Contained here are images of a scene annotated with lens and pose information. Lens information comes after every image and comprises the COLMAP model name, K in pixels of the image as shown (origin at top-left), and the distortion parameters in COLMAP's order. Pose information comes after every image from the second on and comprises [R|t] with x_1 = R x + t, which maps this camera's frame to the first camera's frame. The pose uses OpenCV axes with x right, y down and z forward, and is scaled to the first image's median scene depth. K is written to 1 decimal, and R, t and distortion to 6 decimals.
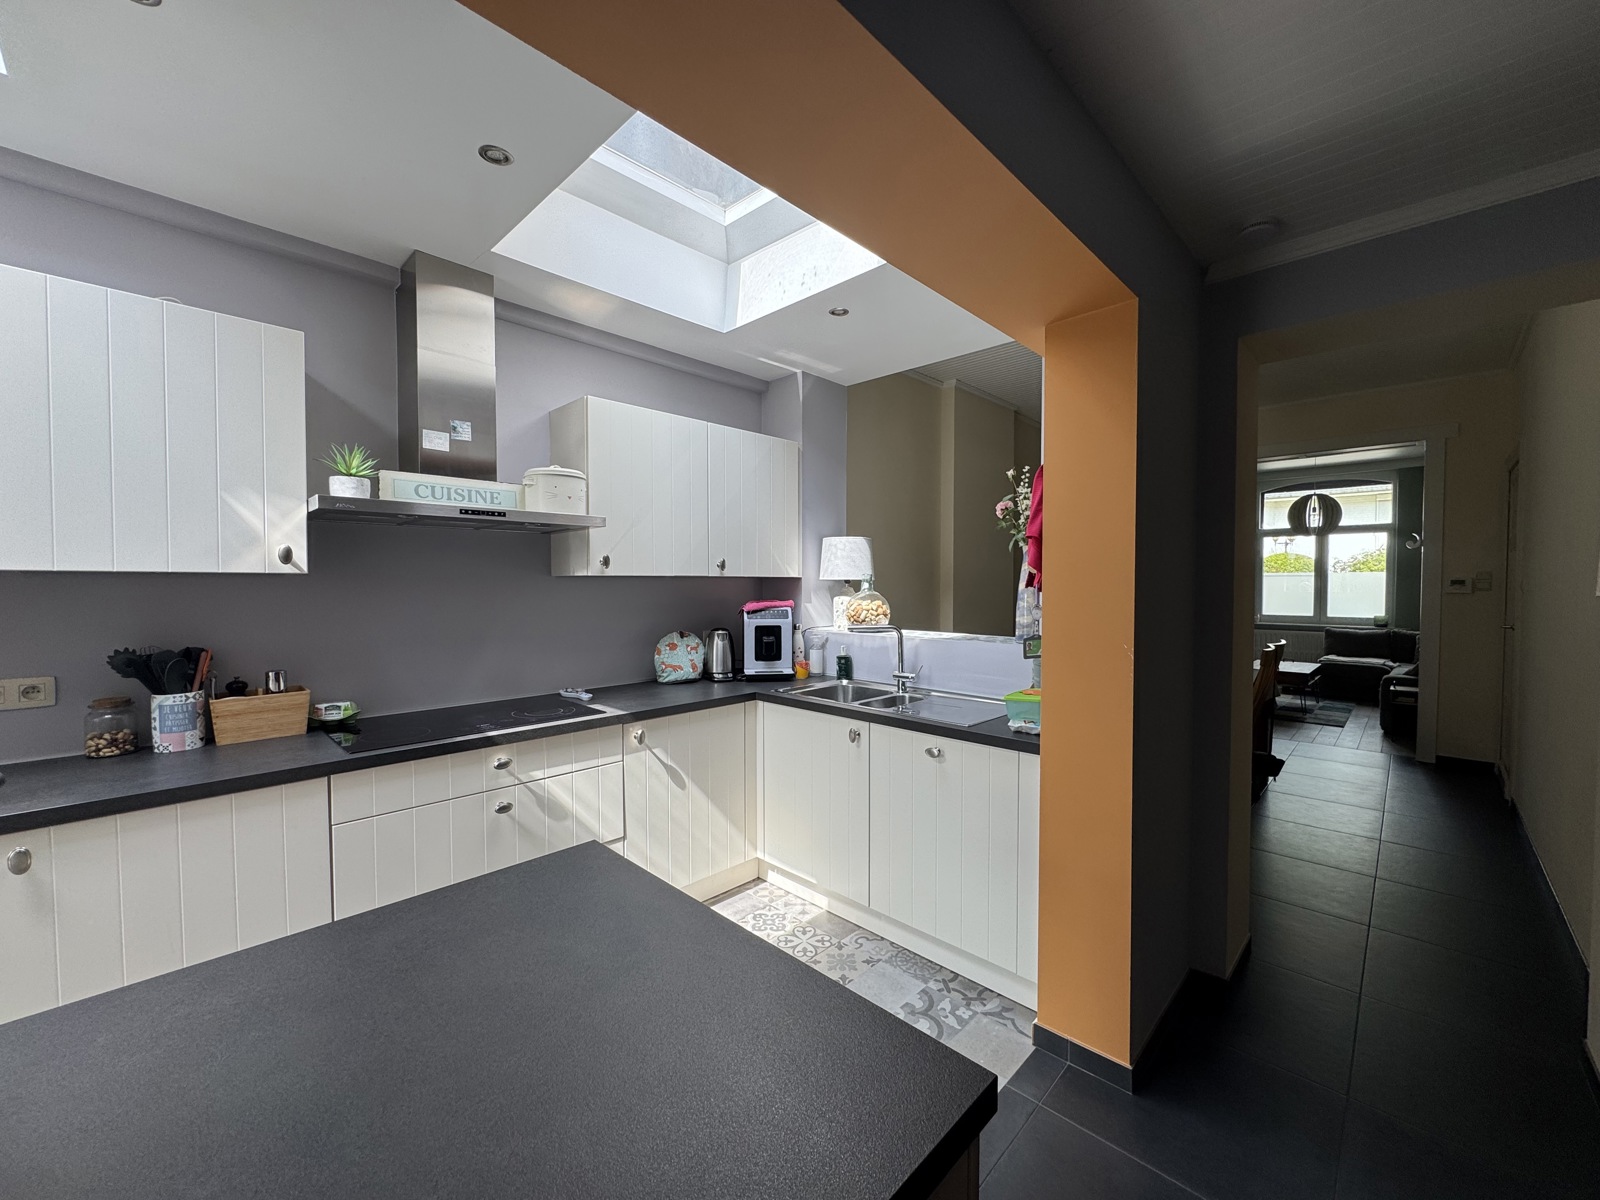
lens RADIAL K [[636.7, 0, 801.4], [0, 636.7, 601.9], [0, 0, 1]] dist [-0.000603, -0.000084]
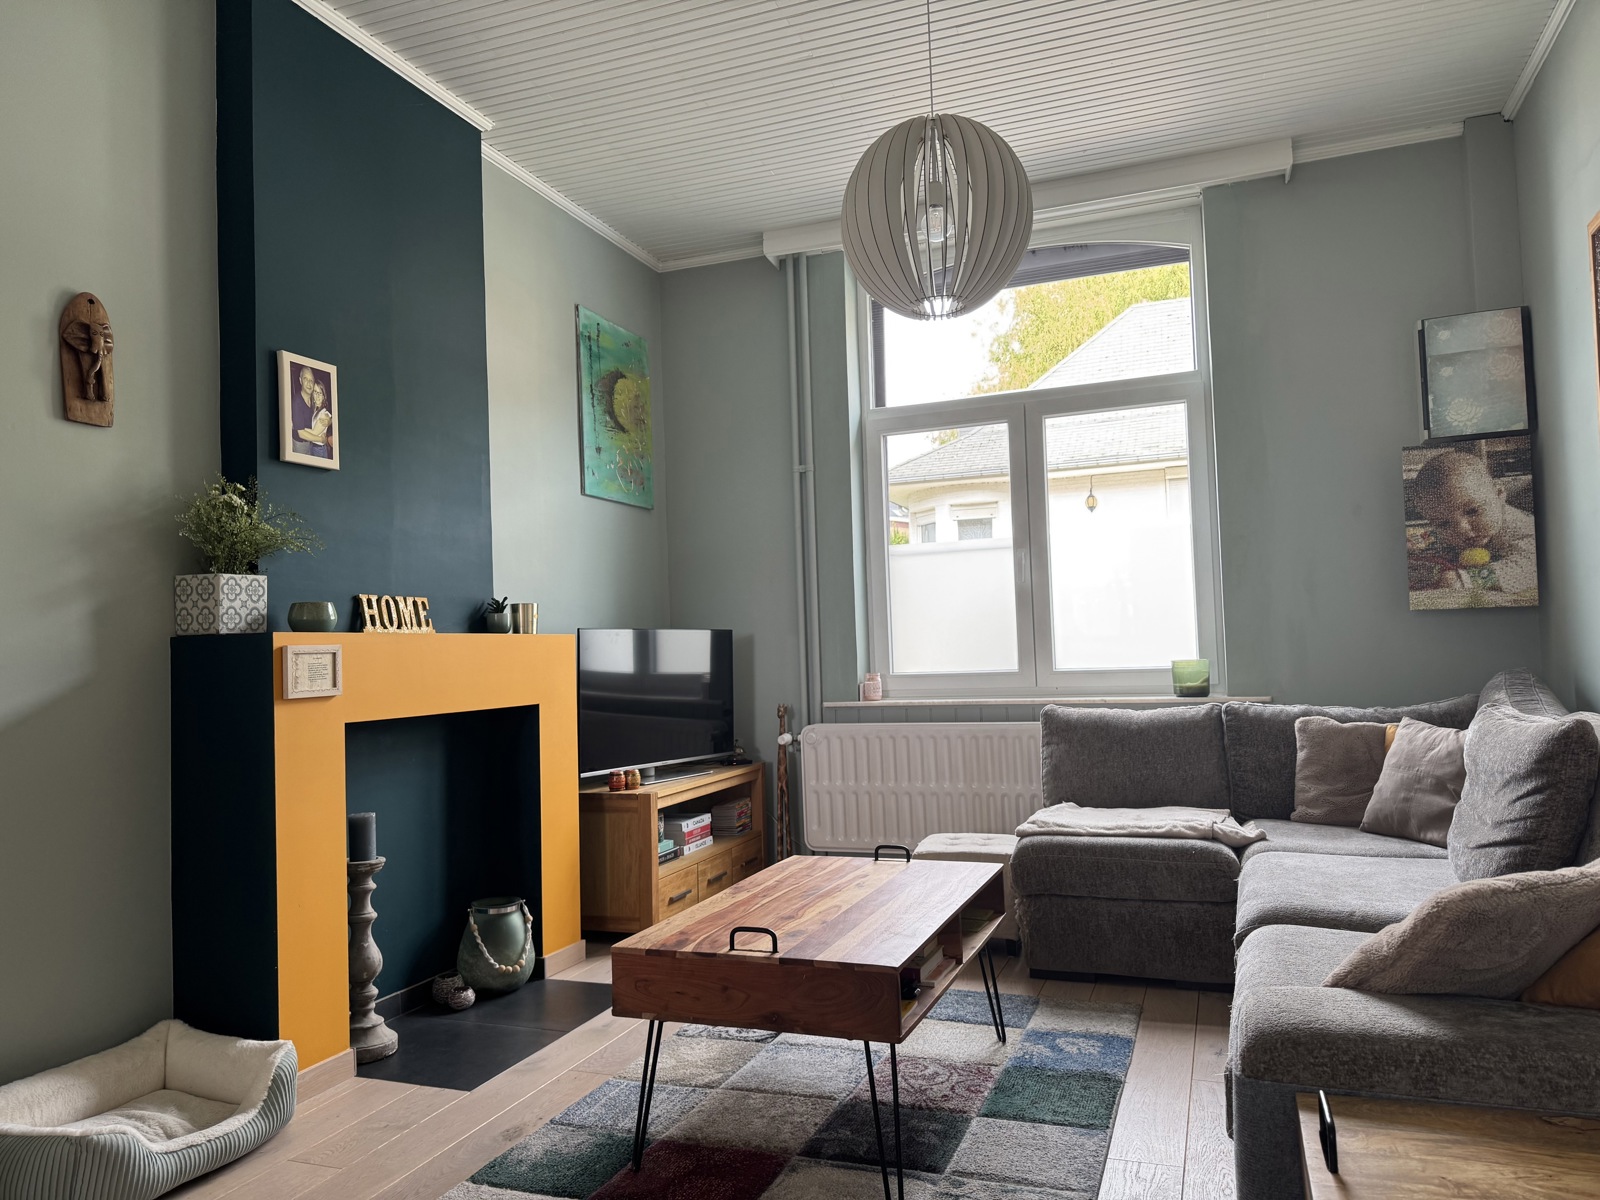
lens RADIAL K [[1114.4, 0, 796.6], [0, 1114.4, 602.0], [0, 0, 1]] dist [0.010751, 0.001301]
pose [[0.908860, -0.005448, 0.417065, 0.524163], [0.038988, 0.996646, -0.071944, 0.025691], [-0.415274, 0.081648, 0.906025, 0.598298]]
